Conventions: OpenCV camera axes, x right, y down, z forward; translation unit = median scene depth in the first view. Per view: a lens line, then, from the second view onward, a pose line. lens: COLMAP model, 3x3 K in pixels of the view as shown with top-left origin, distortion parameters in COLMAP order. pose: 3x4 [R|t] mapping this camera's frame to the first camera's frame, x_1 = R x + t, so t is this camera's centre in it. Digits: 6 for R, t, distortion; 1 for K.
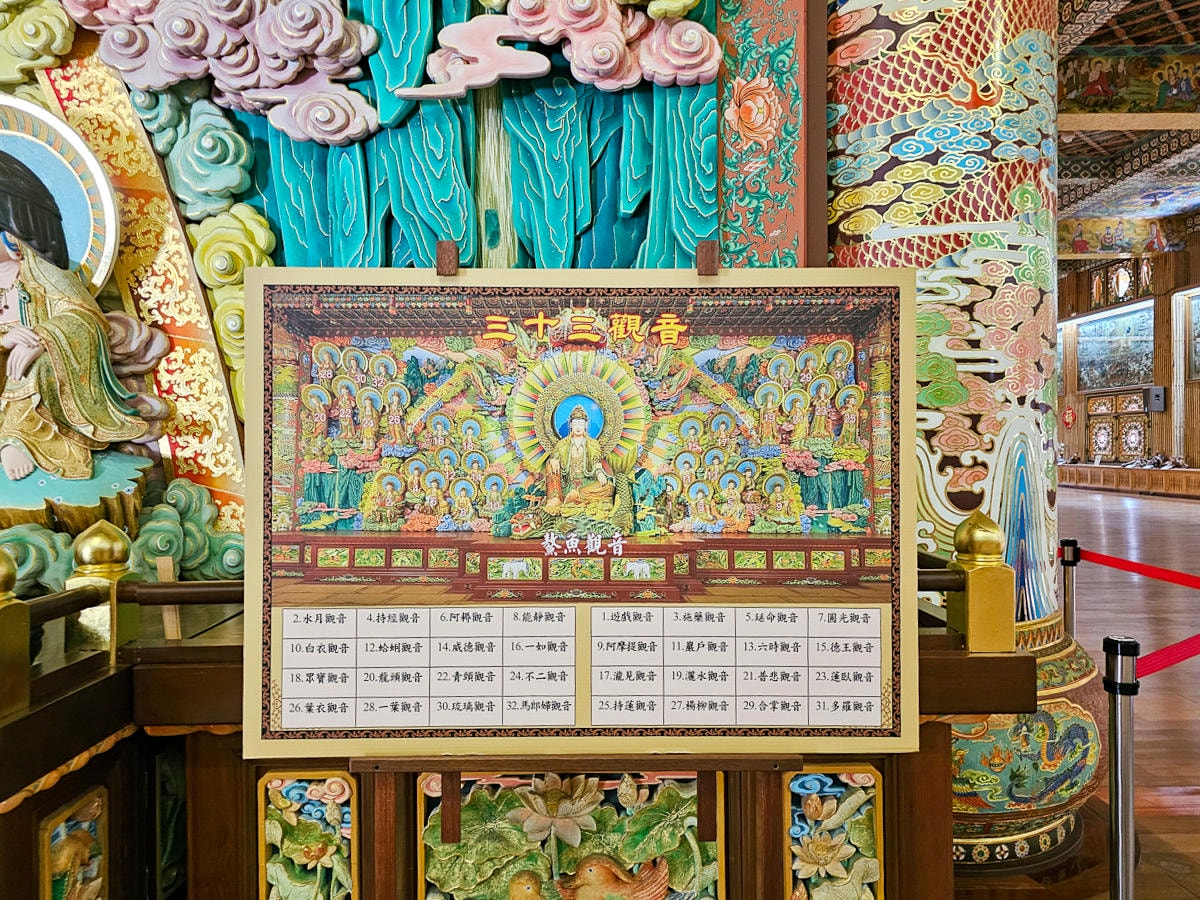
lens RADIAL K [[803.7, 0, 596.9], [0, 803.7, 441.0], [0, 0, 1]] dist [0.044873, -0.033810]
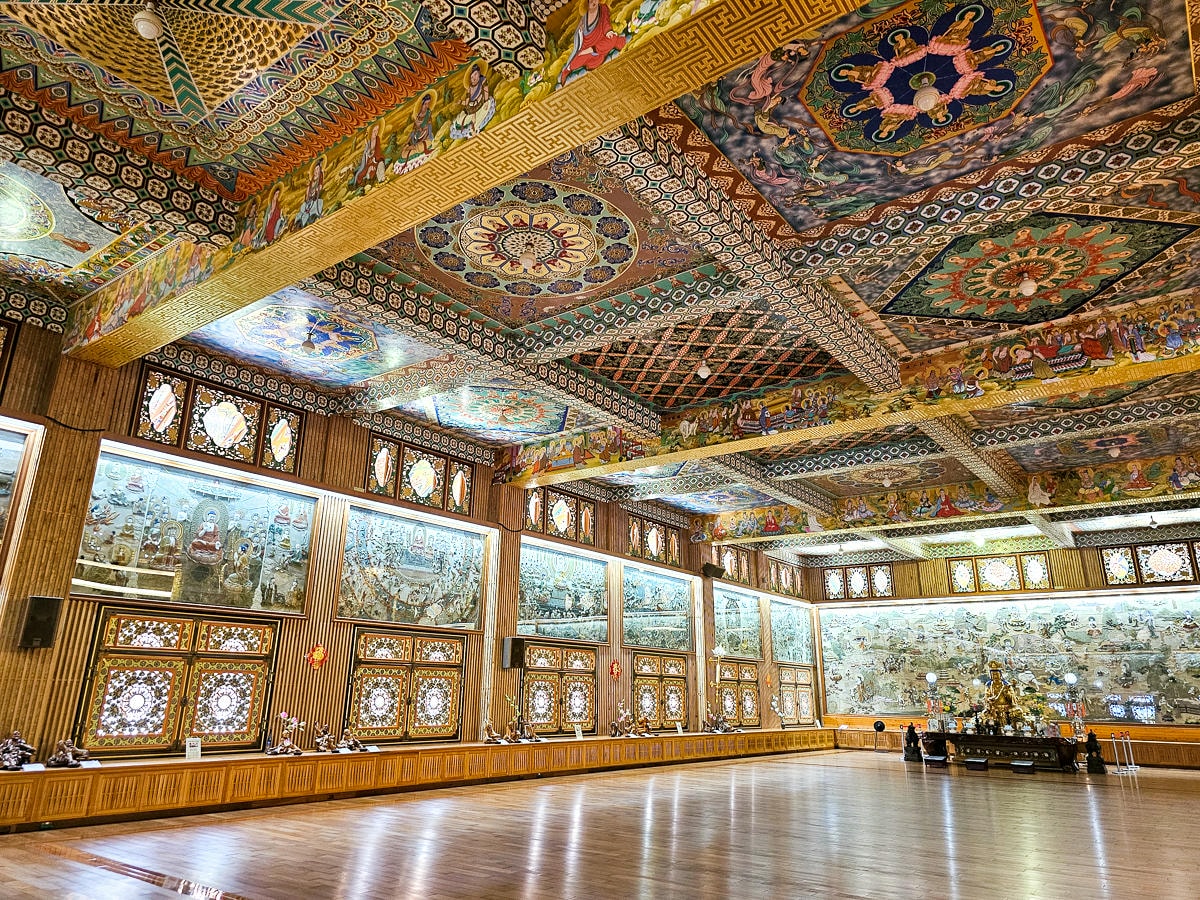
lens RADIAL K [[803.7, 0, 606.4], [0, 803.7, 448.1], [0, 0, 1]] dist [0.044873, -0.033810]
pose [[-0.800026, 0.173111, 0.574449, 0.086557], [-0.004603, 0.955670, -0.294403, -0.007784], [-0.599948, -0.238174, -0.763764, 1.523219]]
